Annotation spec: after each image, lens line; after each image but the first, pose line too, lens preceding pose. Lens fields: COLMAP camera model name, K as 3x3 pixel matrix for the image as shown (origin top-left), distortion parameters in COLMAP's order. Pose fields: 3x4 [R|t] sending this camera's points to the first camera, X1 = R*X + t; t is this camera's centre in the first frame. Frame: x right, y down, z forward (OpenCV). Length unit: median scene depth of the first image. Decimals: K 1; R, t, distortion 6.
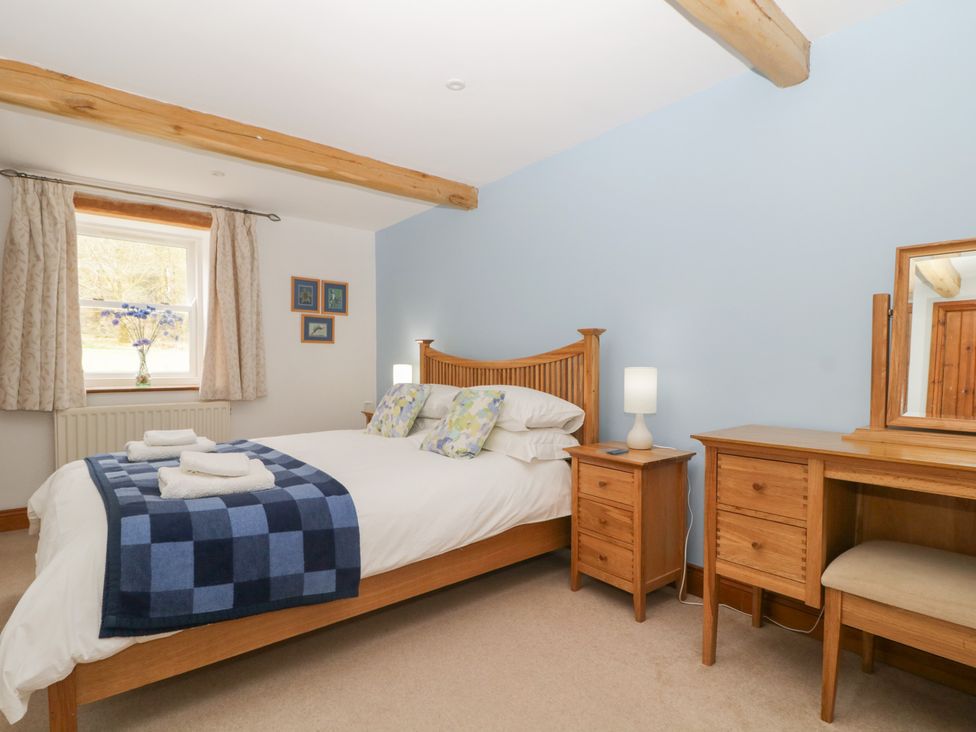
lens RADIAL K [[537.9, 0, 489.8], [0, 537.9, 367.6], [0, 0, 1]] dist [-0.000512, -0.012942]
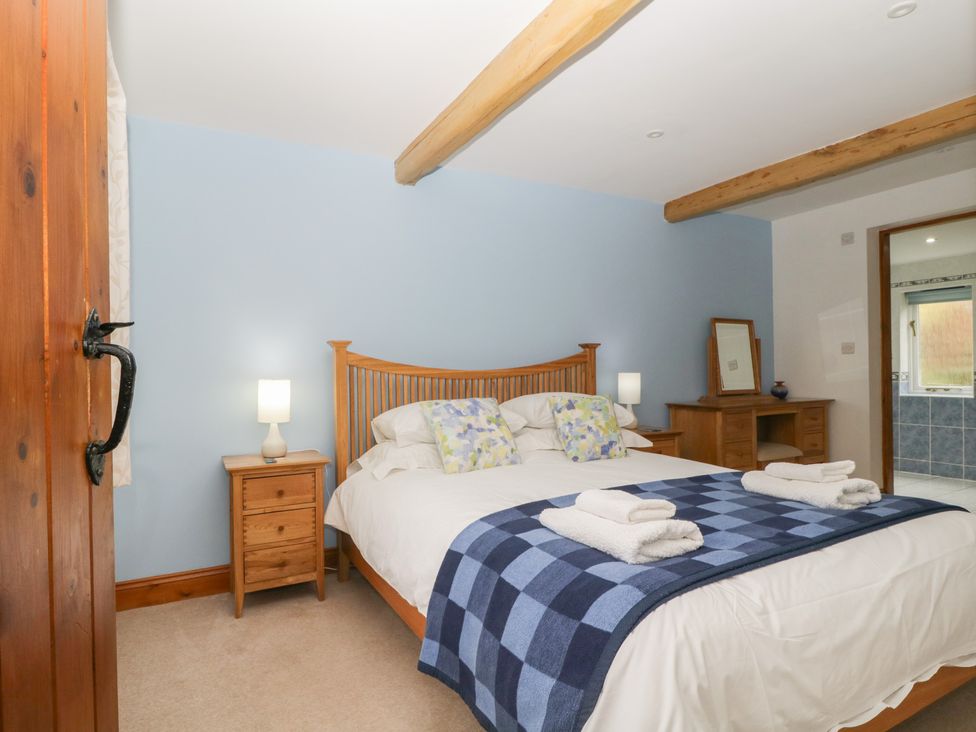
lens RADIAL K [[538.1, 0, 492.7], [0, 538.1, 375.2], [0, 0, 1]] dist [0.002273, -0.013113]
pose [[0.173683, -0.010950, 0.984741, -1.106840], [0.024721, 0.999672, 0.006756, -0.011182], [-0.984491, 0.023170, 0.173896, 1.002277]]
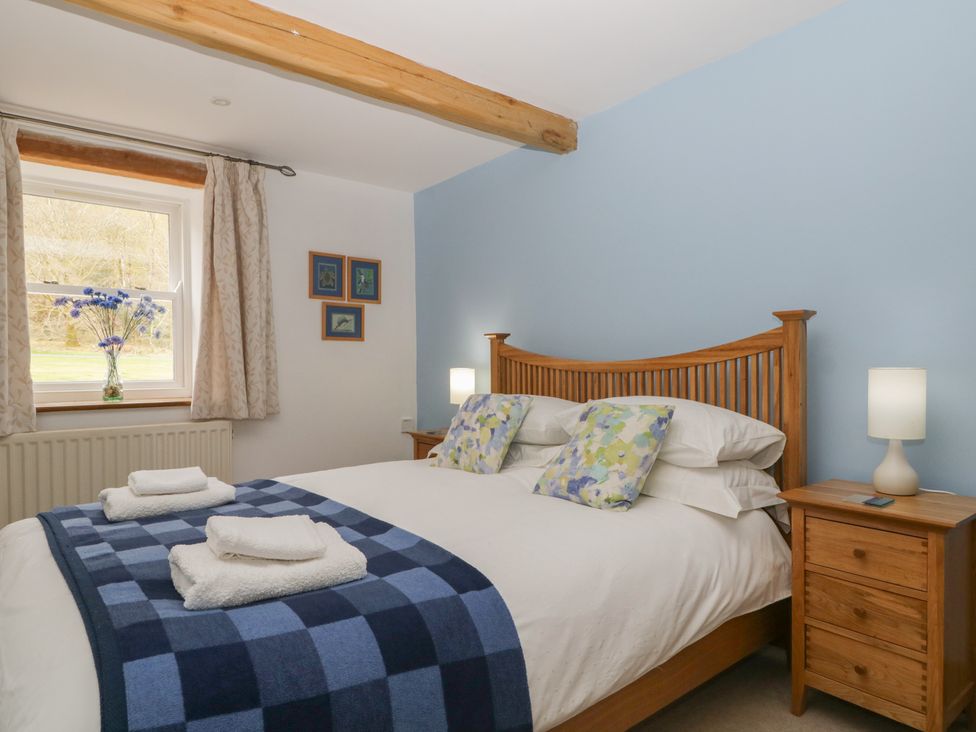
lens RADIAL K [[621.2, 0, 488.0], [0, 621.2, 366.0], [0, 0, 1]] dist [0.001026, -0.006154]
pose [[0.999933, -0.009713, -0.006358, -0.186524], [0.009656, 0.999913, -0.008933, -0.000635], [0.006444, 0.008871, 0.999940, 0.226384]]
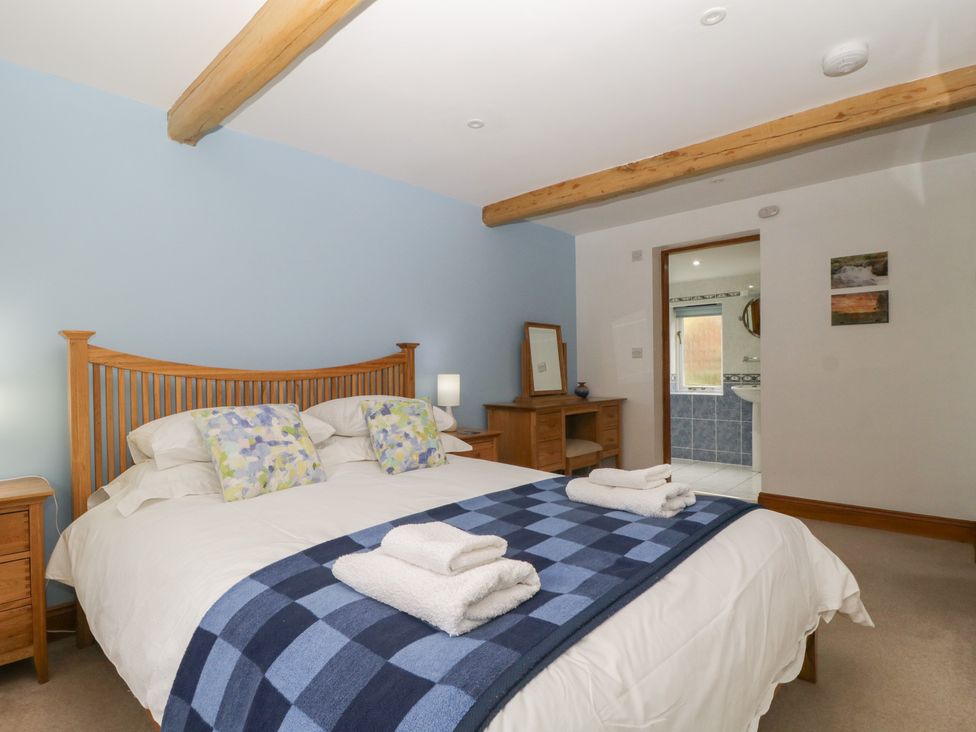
lens RADIAL K [[502.2, 0, 487.7], [0, 502.2, 376.4], [0, 0, 1]] dist [0.001071, -0.007108]
pose [[-0.152493, -0.011209, 0.988241, -0.951396], [0.020054, 0.999695, 0.014434, -0.010206], [-0.988101, 0.022019, -0.152222, 0.992767]]
